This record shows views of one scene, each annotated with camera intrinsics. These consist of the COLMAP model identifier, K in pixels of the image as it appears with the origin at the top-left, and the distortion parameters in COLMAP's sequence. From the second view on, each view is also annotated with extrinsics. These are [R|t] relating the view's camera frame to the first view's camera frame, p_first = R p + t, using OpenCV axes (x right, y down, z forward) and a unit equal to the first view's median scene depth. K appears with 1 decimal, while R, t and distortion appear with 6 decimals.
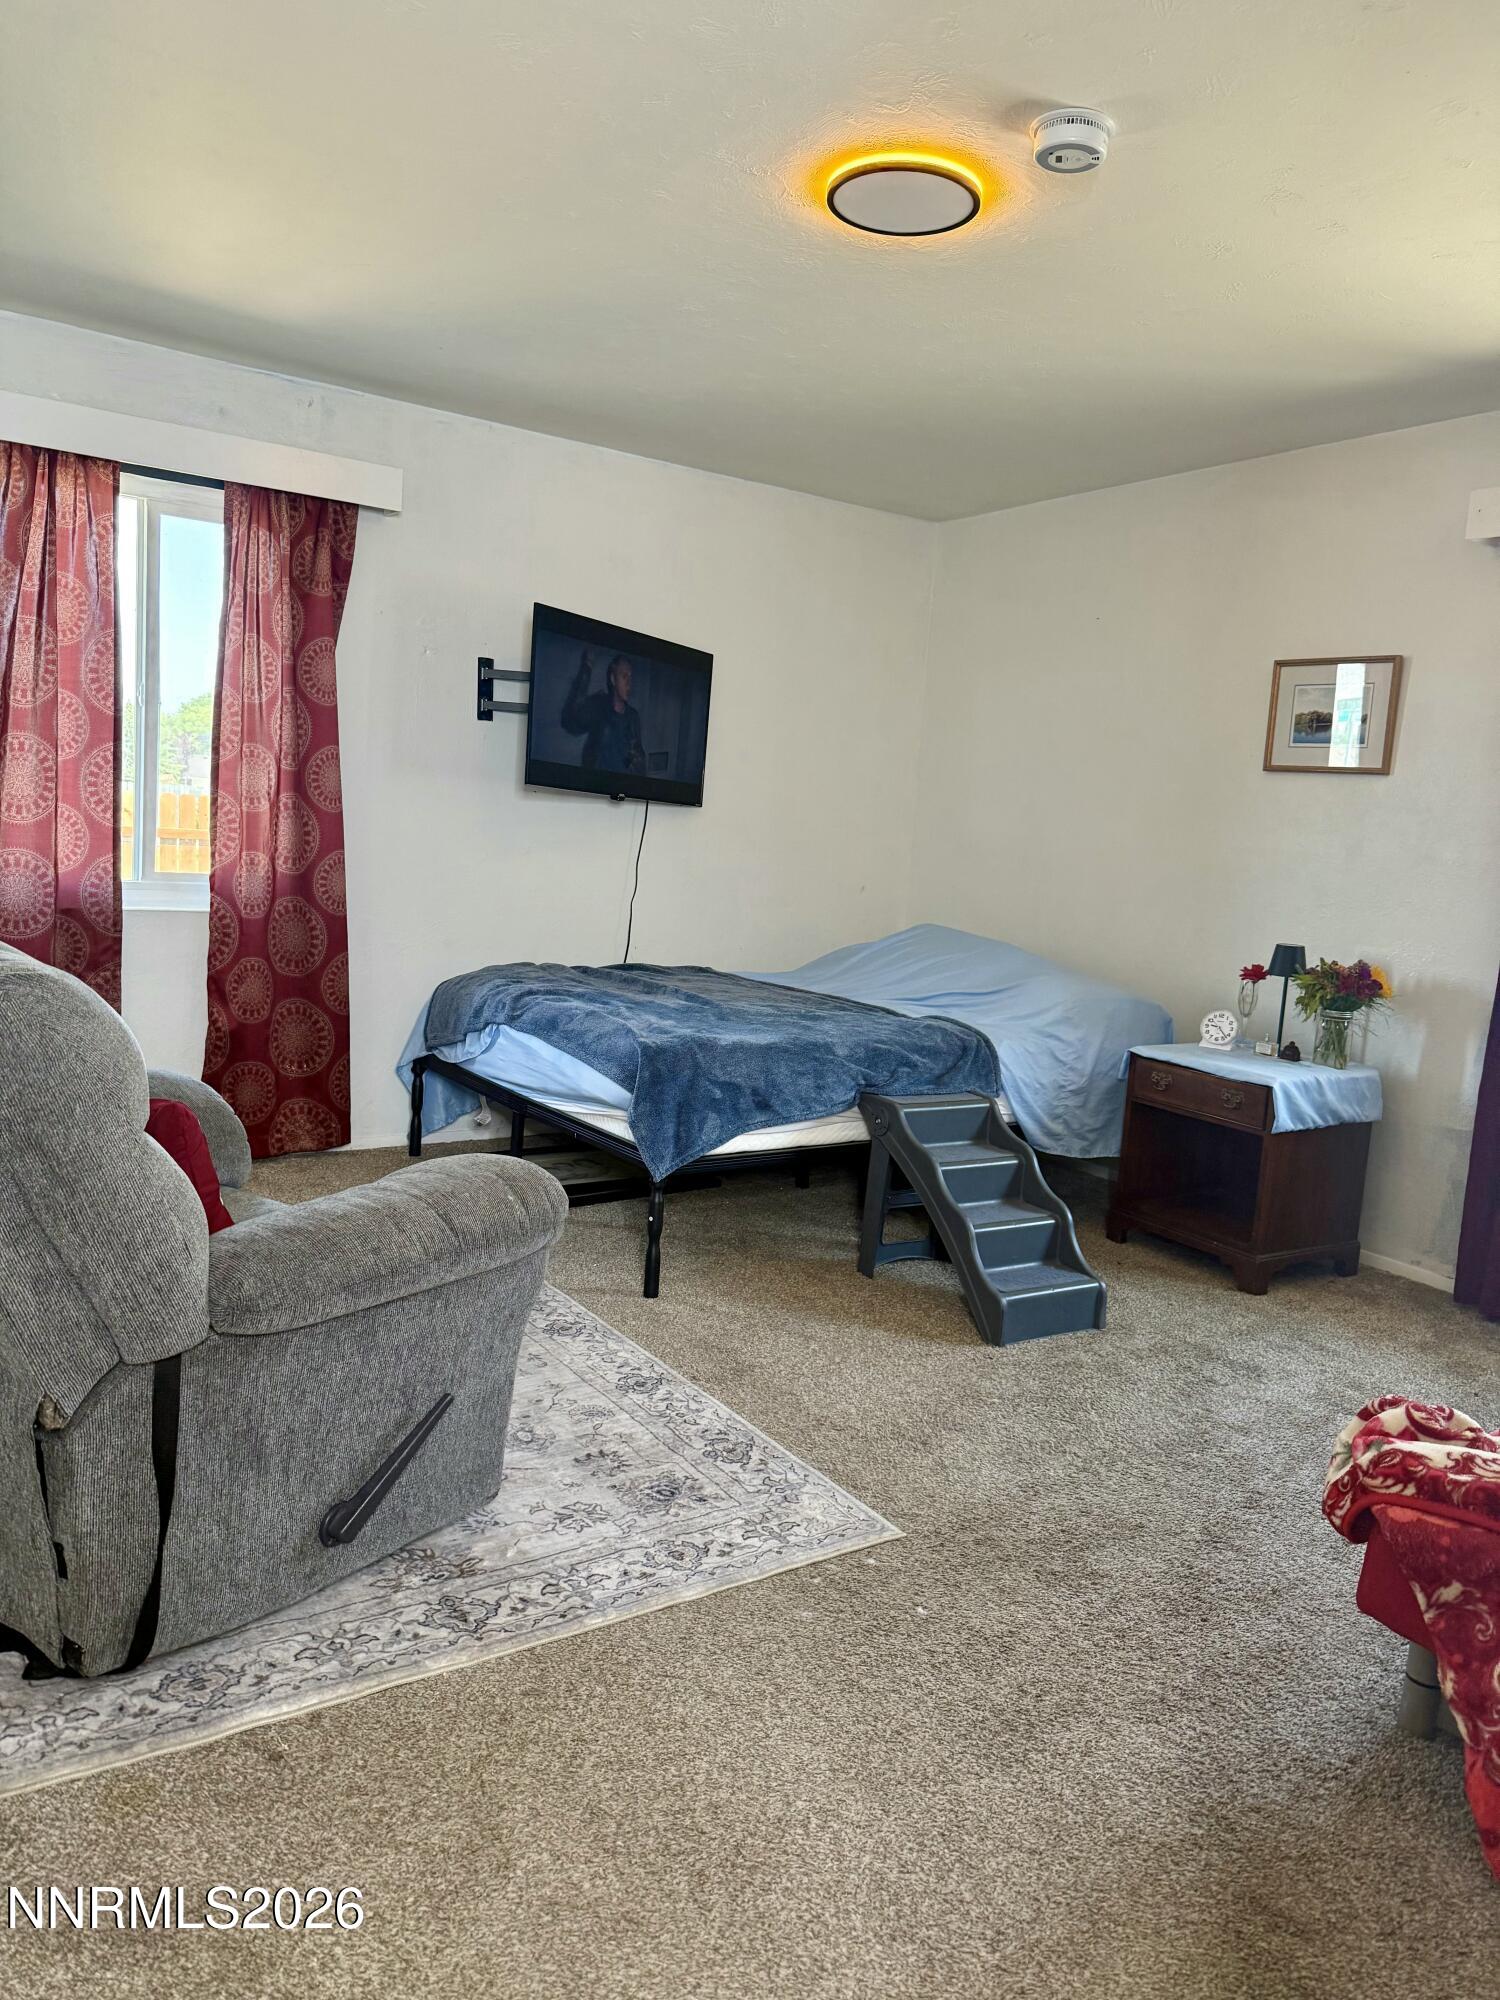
lens RADIAL K [[1407.1, 0, 746.8], [0, 1407.1, 988.1], [0, 0, 1]] dist [0.055071, -0.075443]
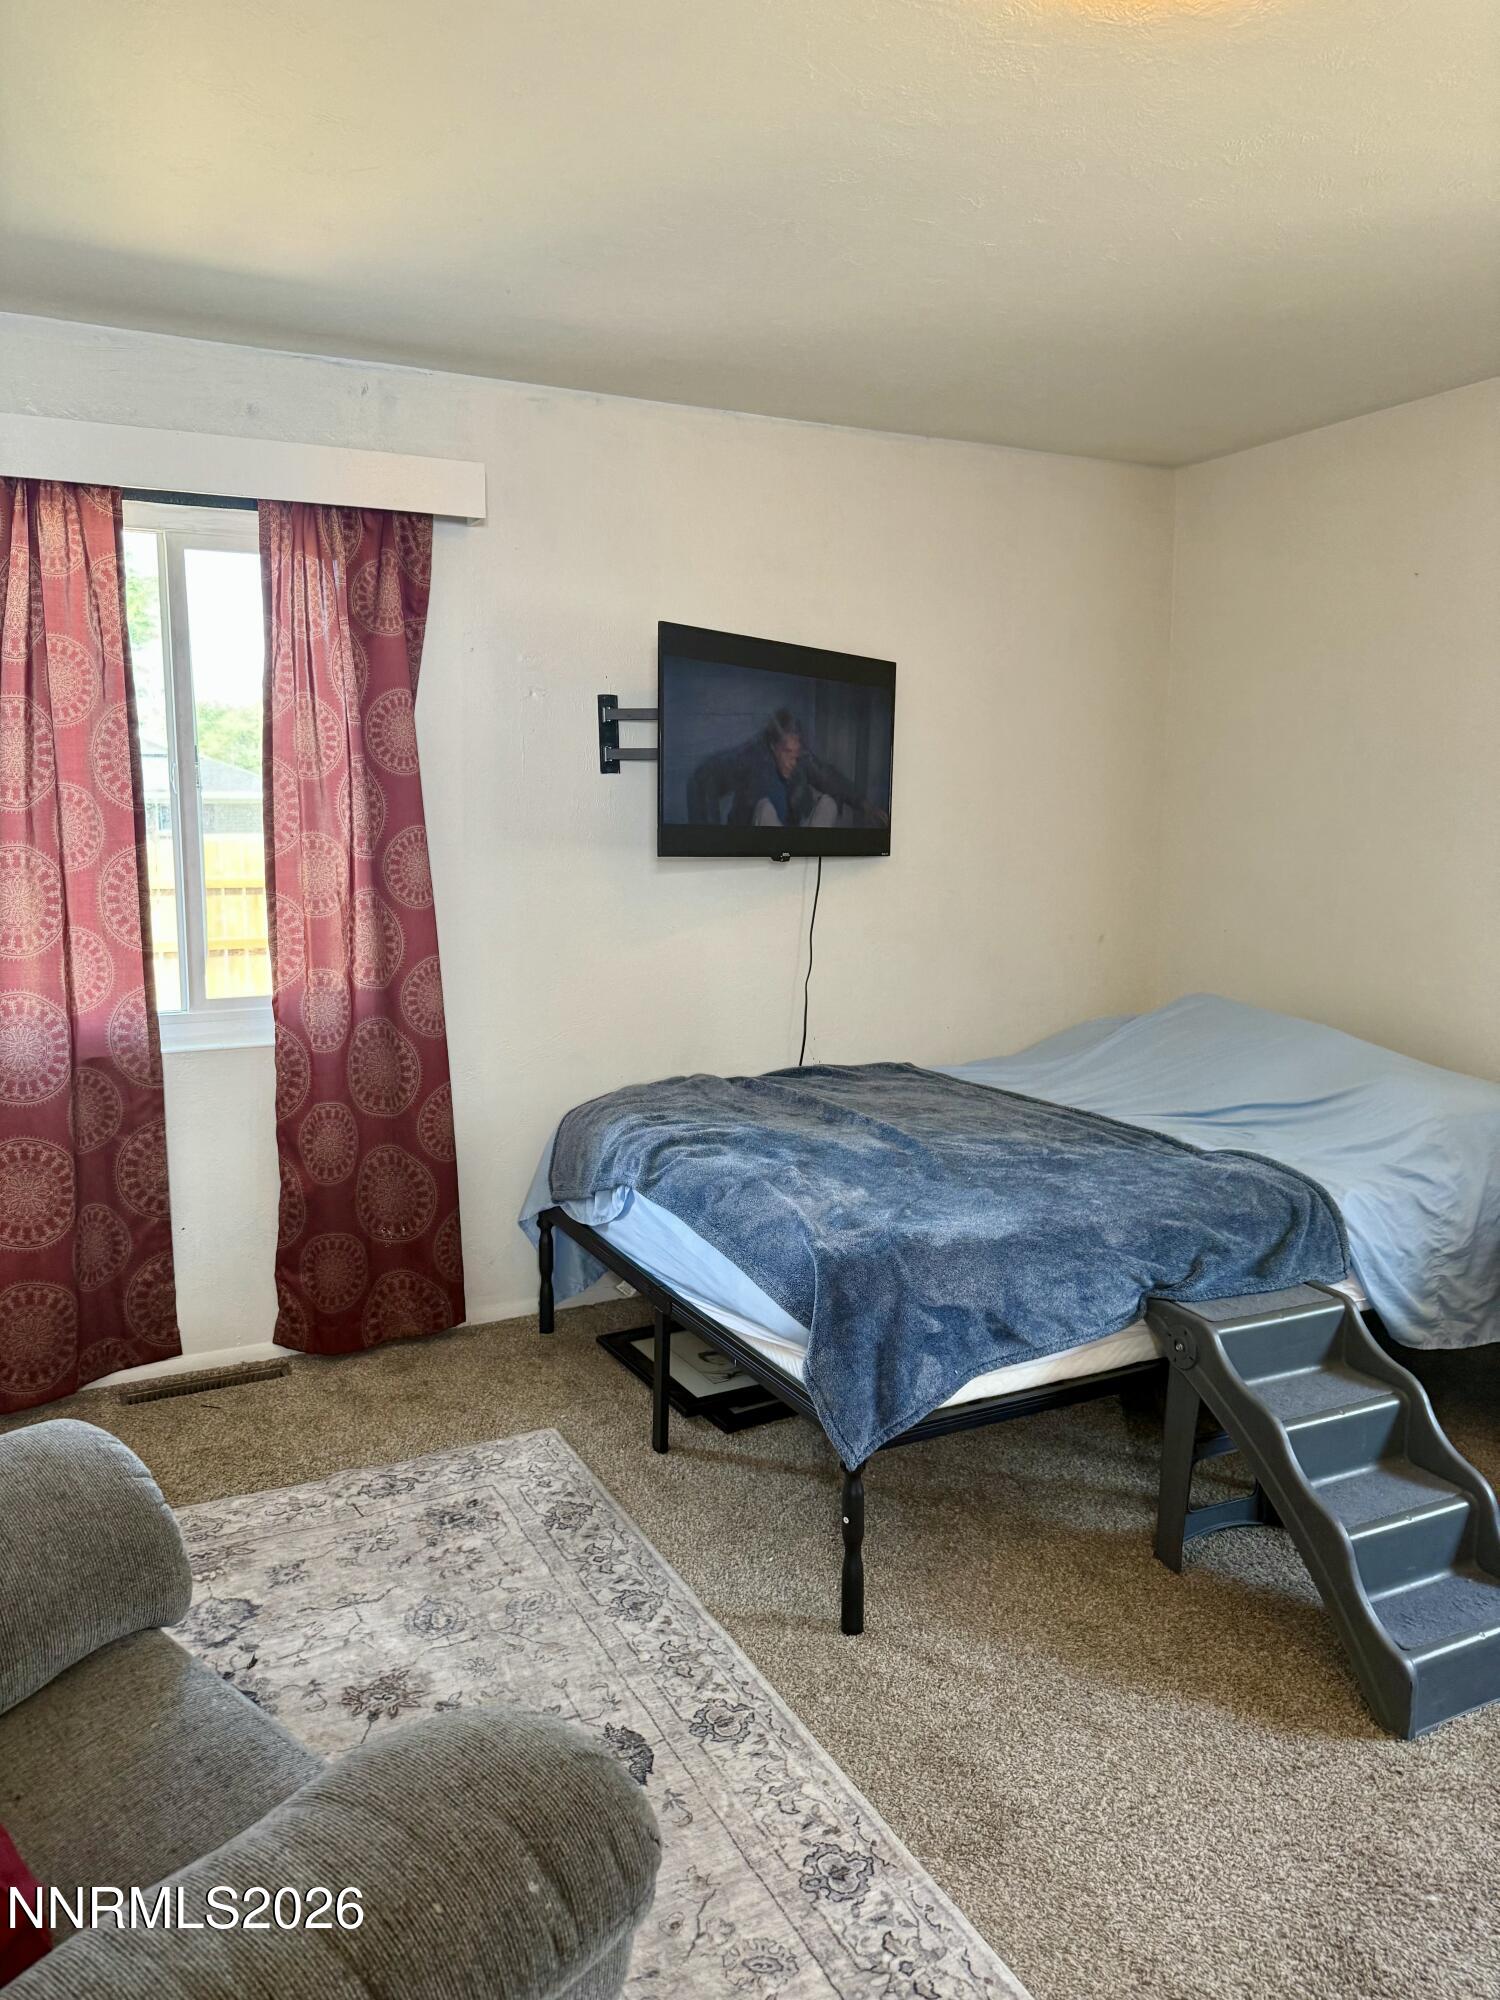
lens RADIAL K [[1407.1, 0, 736.9], [0, 1407.1, 992.0], [0, 0, 1]] dist [0.055071, -0.075443]
pose [[0.988231, -0.047992, -0.145244, -0.007350], [0.048600, 0.998818, 0.000633, -0.074683], [0.145042, -0.007685, 0.989396, 0.265447]]
